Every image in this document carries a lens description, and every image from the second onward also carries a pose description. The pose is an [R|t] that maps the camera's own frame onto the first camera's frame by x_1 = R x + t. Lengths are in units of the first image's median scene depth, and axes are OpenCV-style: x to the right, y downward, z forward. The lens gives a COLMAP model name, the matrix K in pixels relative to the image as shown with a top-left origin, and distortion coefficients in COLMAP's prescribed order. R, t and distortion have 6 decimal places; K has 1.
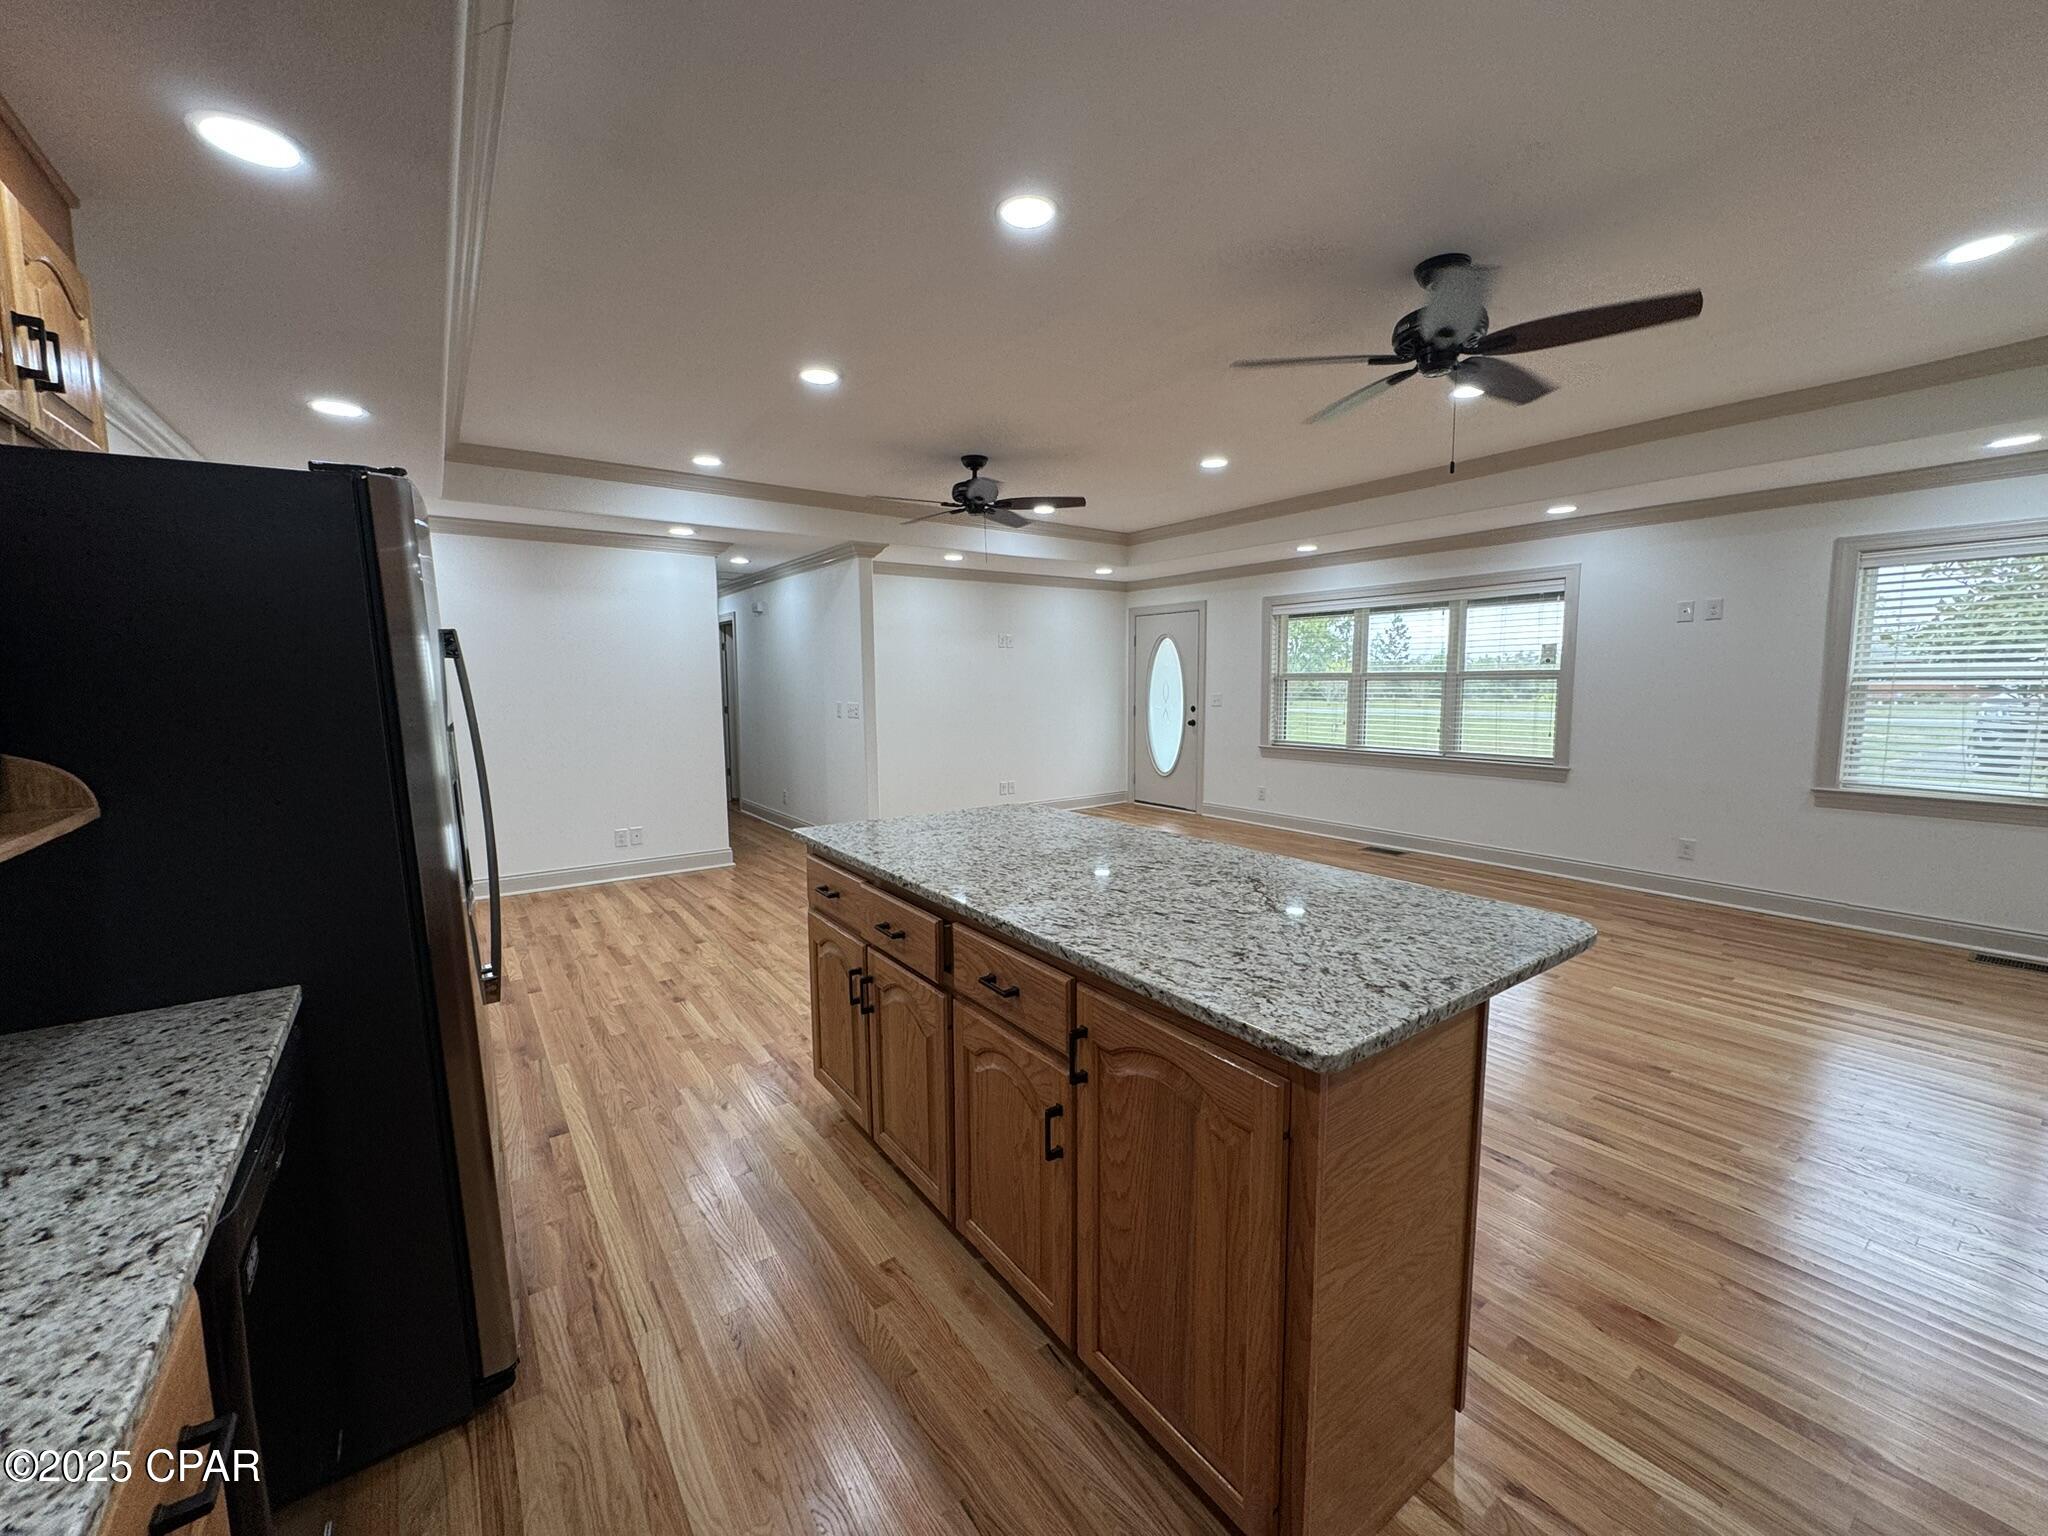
lens RADIAL K [[813.6, 0, 1022.5], [0, 813.6, 767.7], [0, 0, 1]] dist [-0.002268, 0.000090]
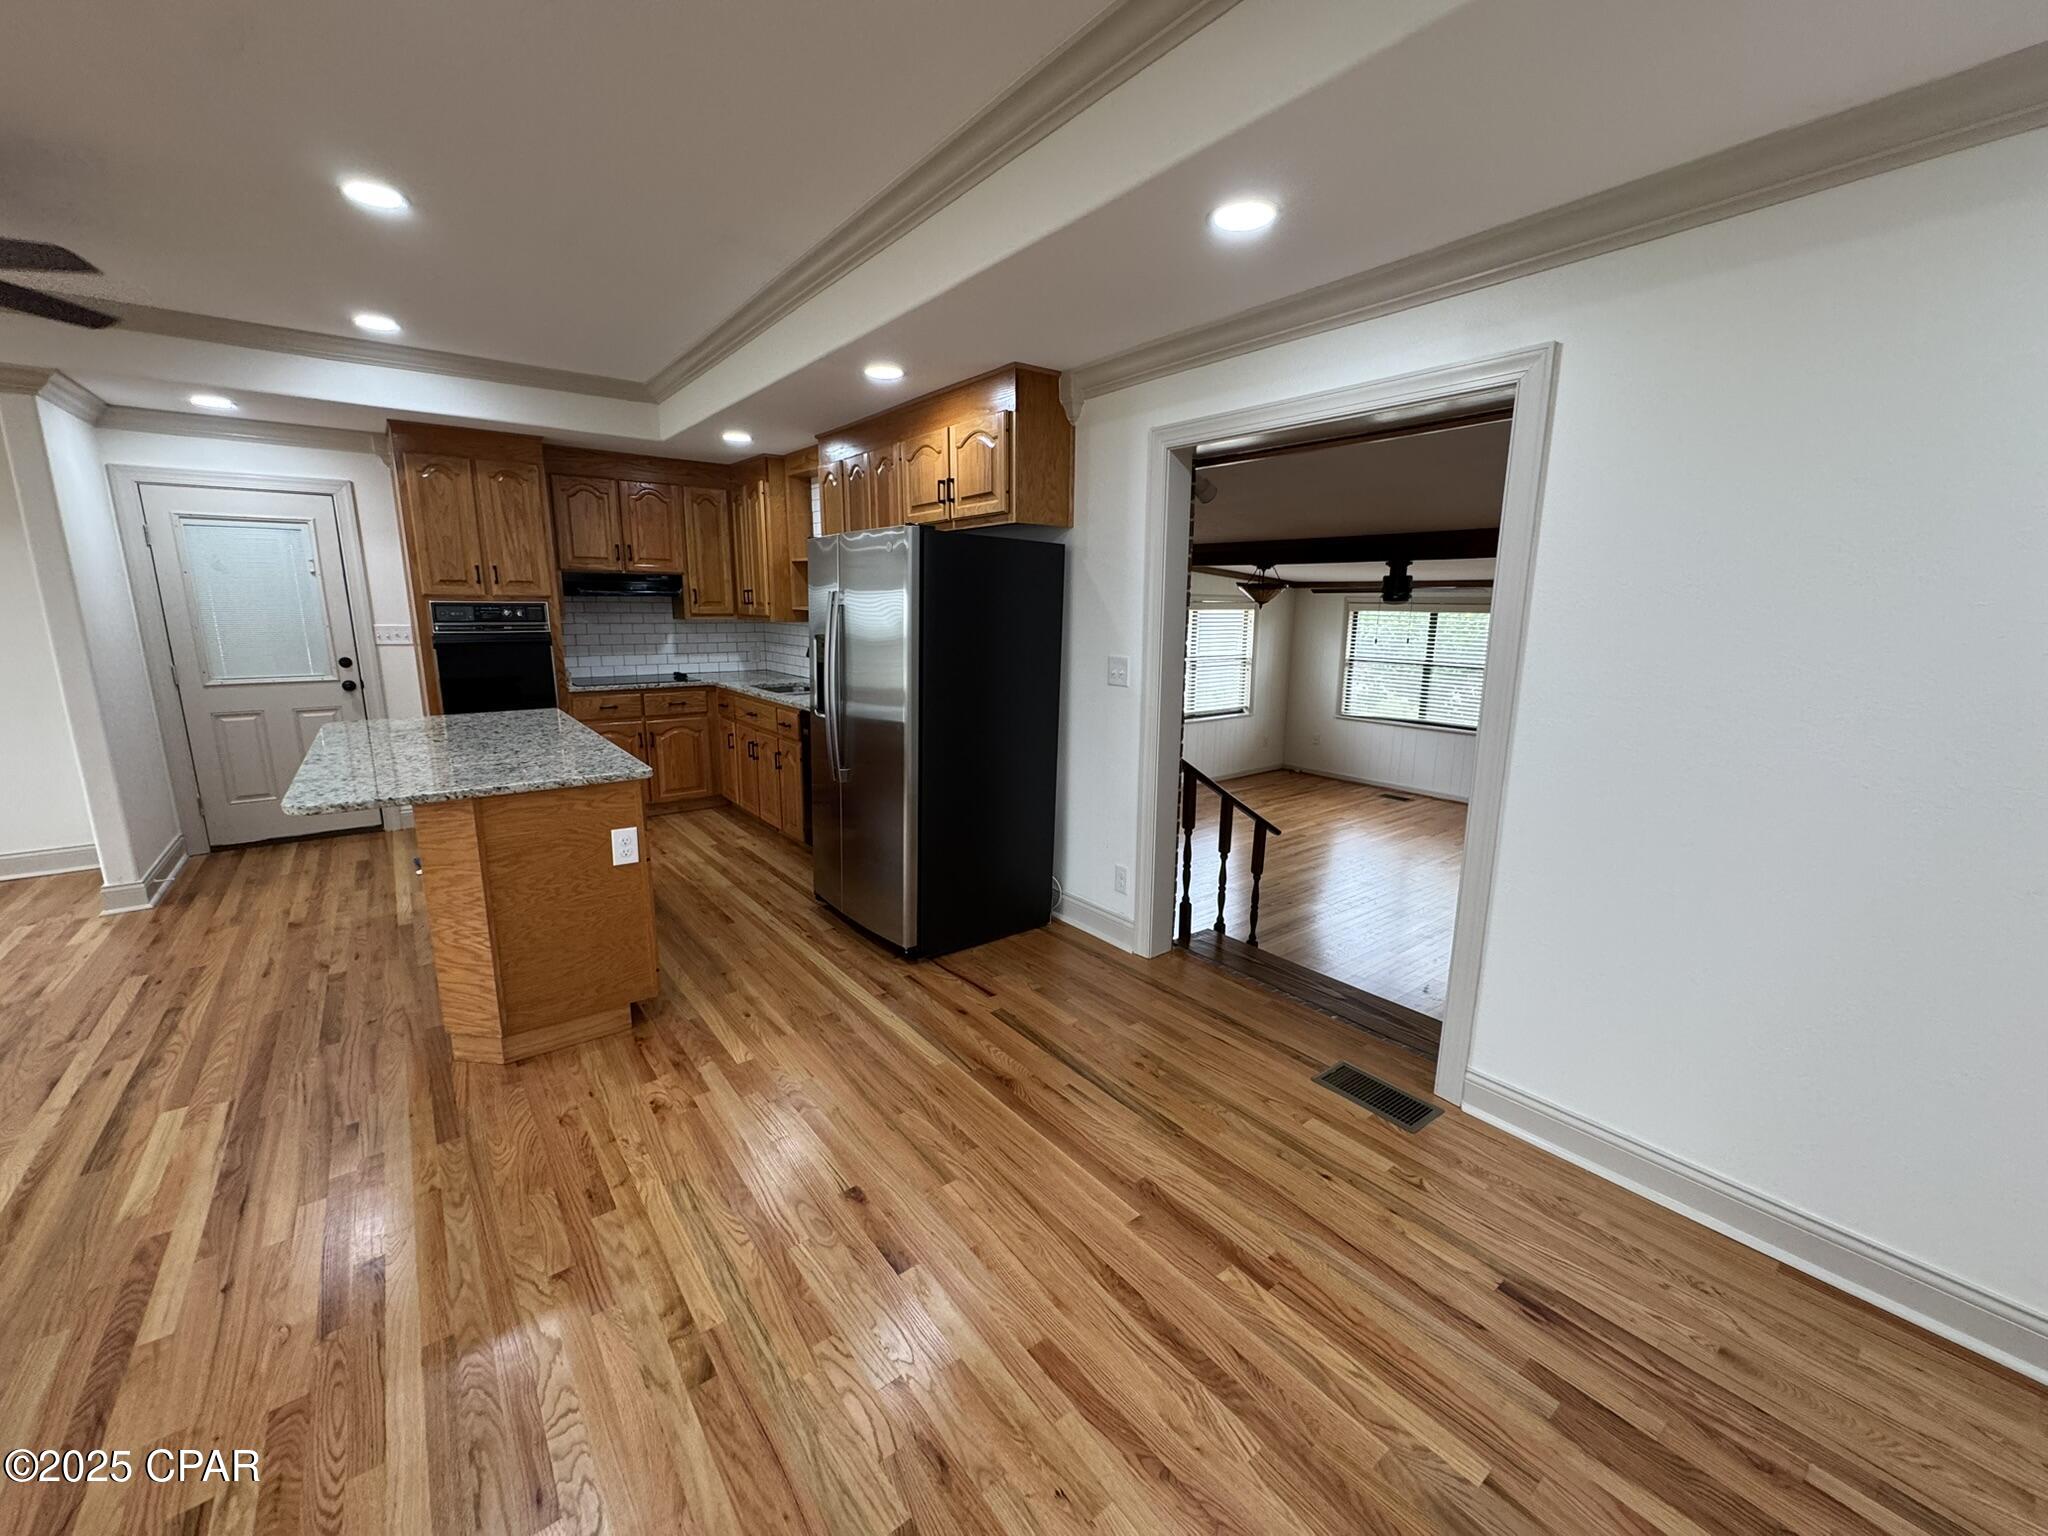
lens RADIAL K [[814.7, 0, 1022.7], [0, 814.7, 767.2], [0, 0, 1]] dist [-0.002297, -0.000081]
pose [[-0.999459, 0.005653, -0.032393, -0.771483], [-0.004497, 0.952352, 0.304967, -0.261028], [0.032574, 0.304948, -0.951812, 2.144656]]
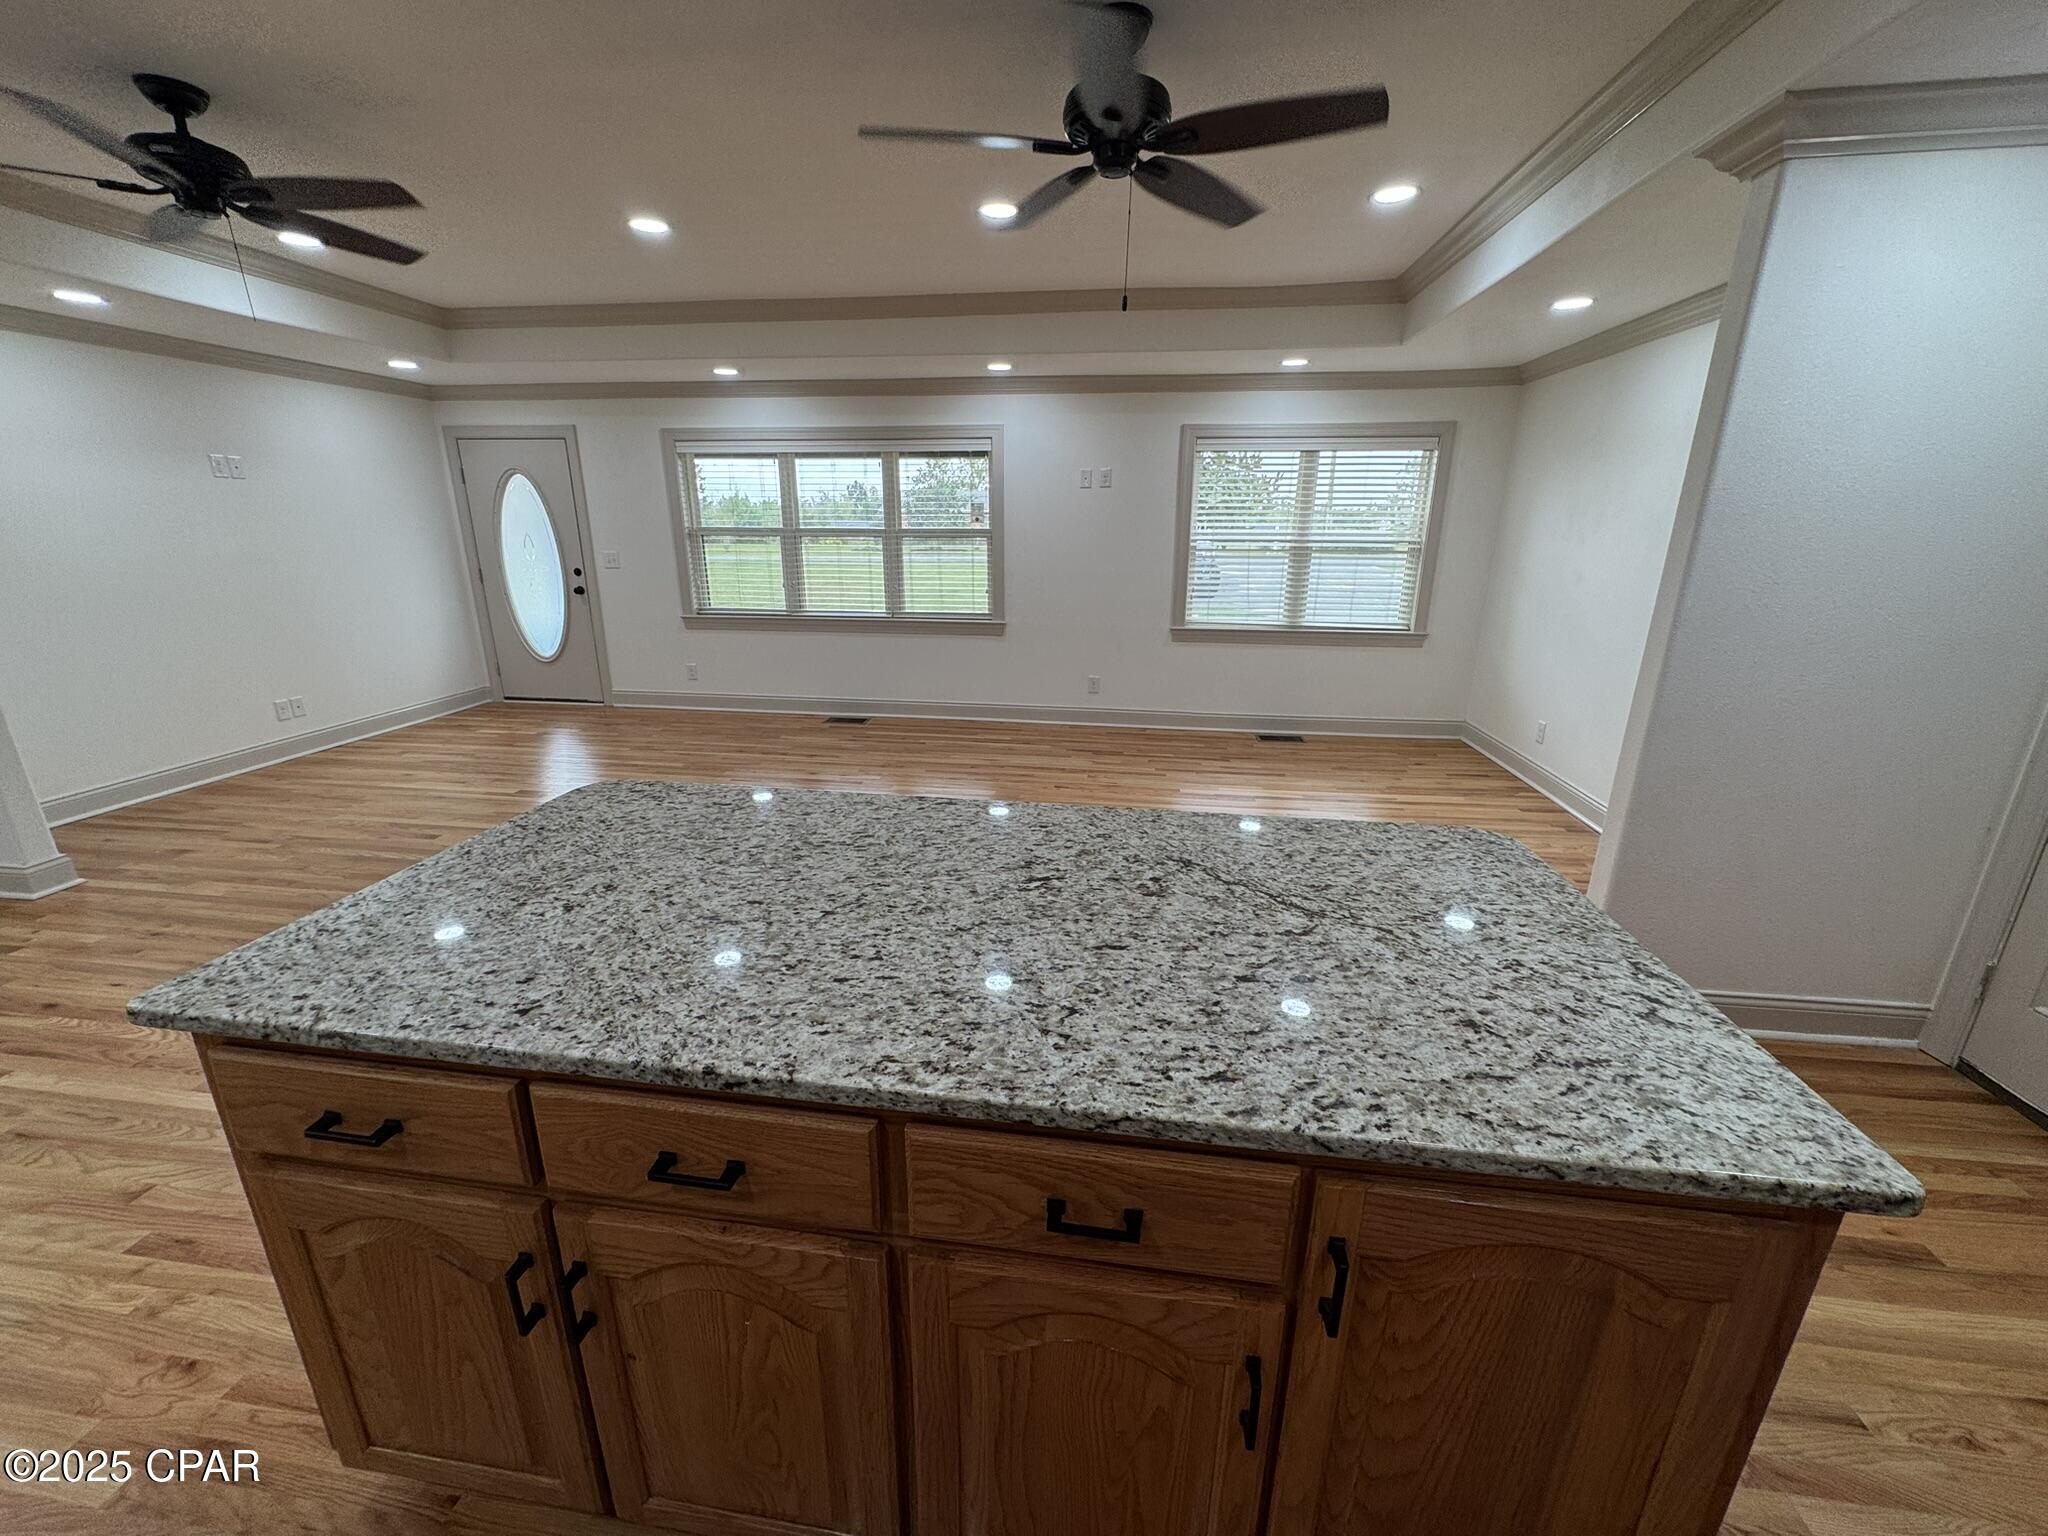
lens RADIAL K [[813.6, 0, 1022.5], [0, 813.6, 767.7], [0, 0, 1]] dist [-0.002268, 0.000090]
pose [[0.689155, -0.199878, 0.696502, -0.253078], [0.067506, 0.974733, 0.212929, -0.090925], [-0.721463, -0.099723, 0.685235, 0.481483]]
